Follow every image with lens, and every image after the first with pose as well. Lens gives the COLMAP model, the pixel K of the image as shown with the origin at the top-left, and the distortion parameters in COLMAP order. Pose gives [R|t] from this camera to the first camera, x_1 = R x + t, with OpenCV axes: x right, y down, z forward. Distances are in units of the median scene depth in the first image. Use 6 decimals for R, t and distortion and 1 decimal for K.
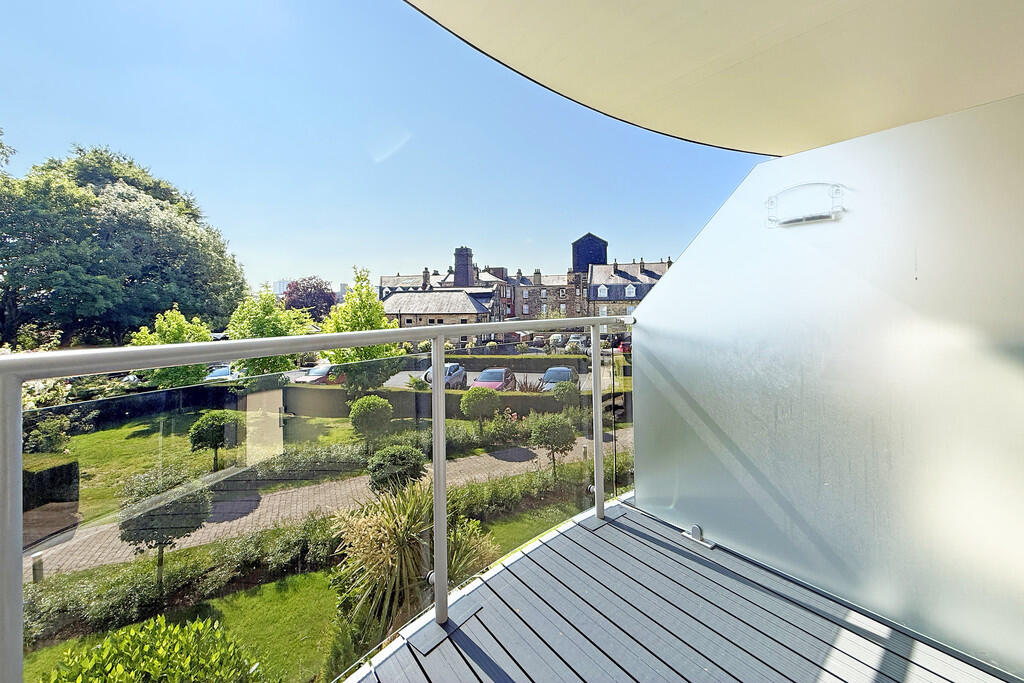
lens RADIAL K [[405.3, 0, 506.3], [0, 405.3, 313.6], [0, 0, 1]] dist [0.002349, 0.000496]
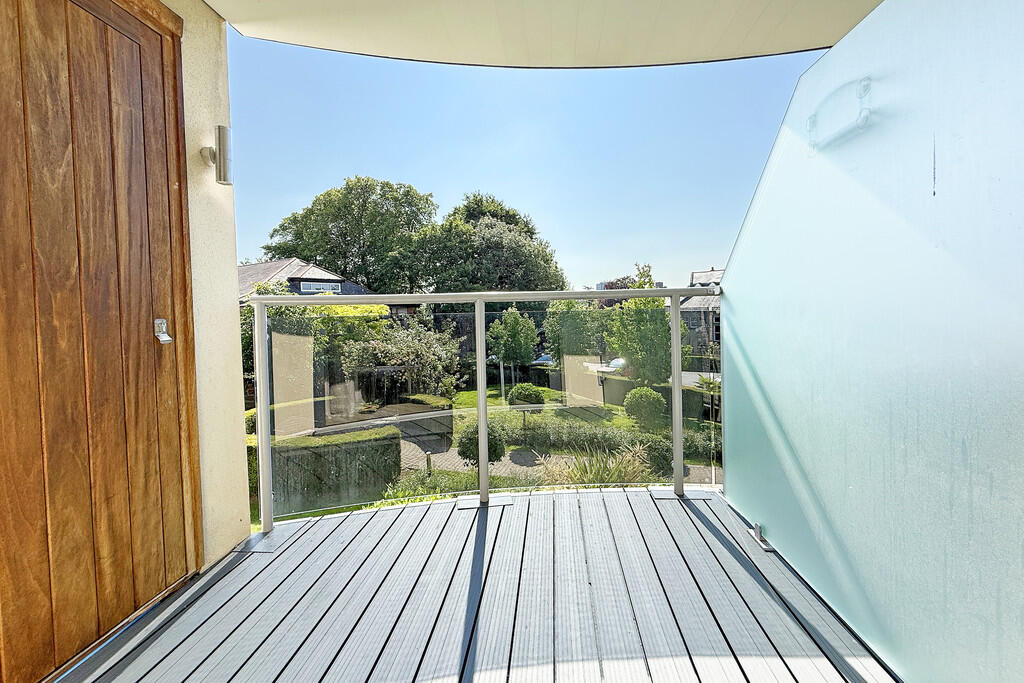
lens RADIAL K [[405.3, 0, 507.2], [0, 405.3, 335.6], [0, 0, 1]] dist [0.002349, 0.000496]
pose [[0.746319, 0.038941, -0.664448, 0.015919], [-0.000303, 0.998307, 0.058167, 0.001837], [0.665588, -0.043210, 0.745067, 0.000373]]
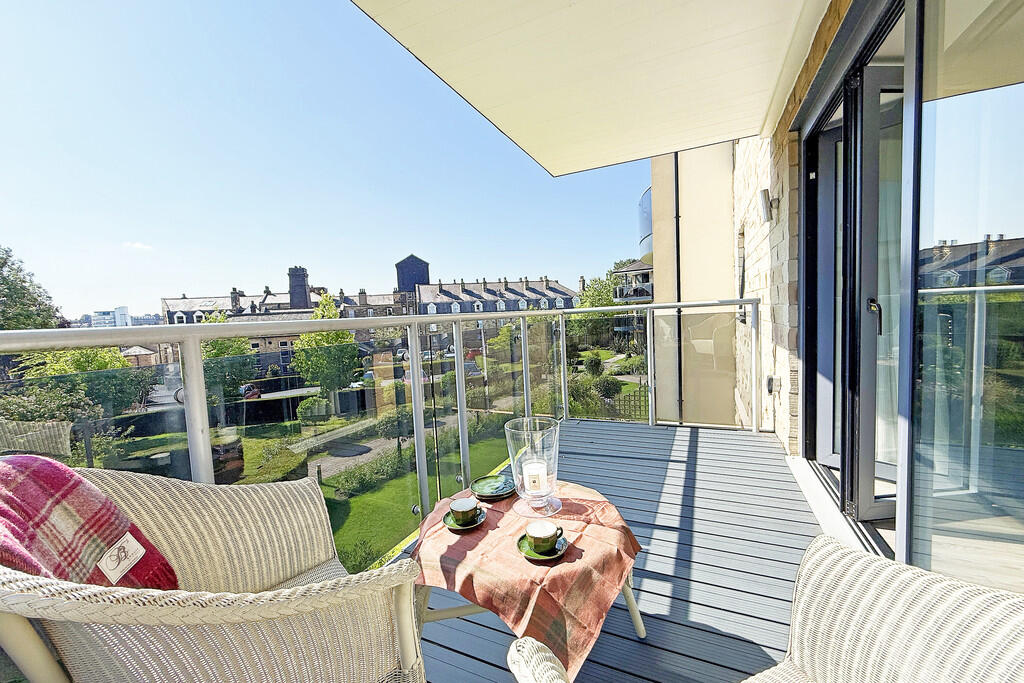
lens RADIAL K [[405.3, 0, 506.5], [0, 405.3, 344.2], [0, 0, 1]] dist [0.002349, 0.000496]
pose [[0.879800, -0.069647, 0.470214, -0.113224], [0.056248, 0.997512, 0.042507, 0.005932], [-0.472004, -0.010949, 0.881528, -0.077393]]
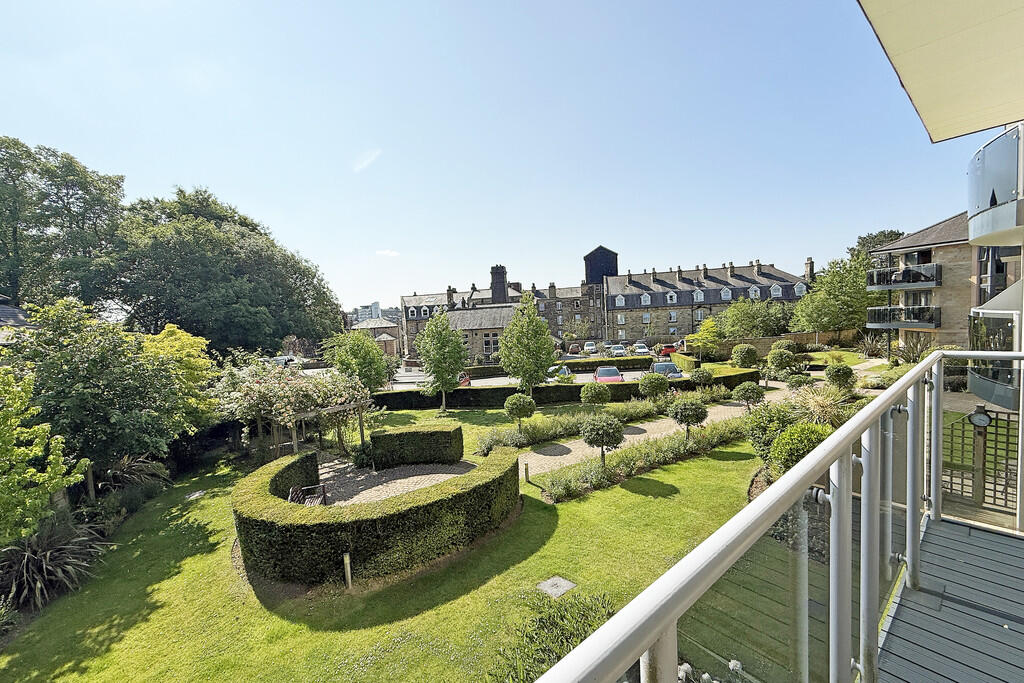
lens RADIAL K [[405.3, 0, 509.2], [0, 405.3, 344.4], [0, 0, 1]] dist [0.002349, 0.000496]
pose [[0.997436, -0.051392, 0.049793, -0.118386], [0.049329, 0.997907, 0.041815, 0.001092], [-0.051838, -0.039252, 0.997884, -0.066987]]
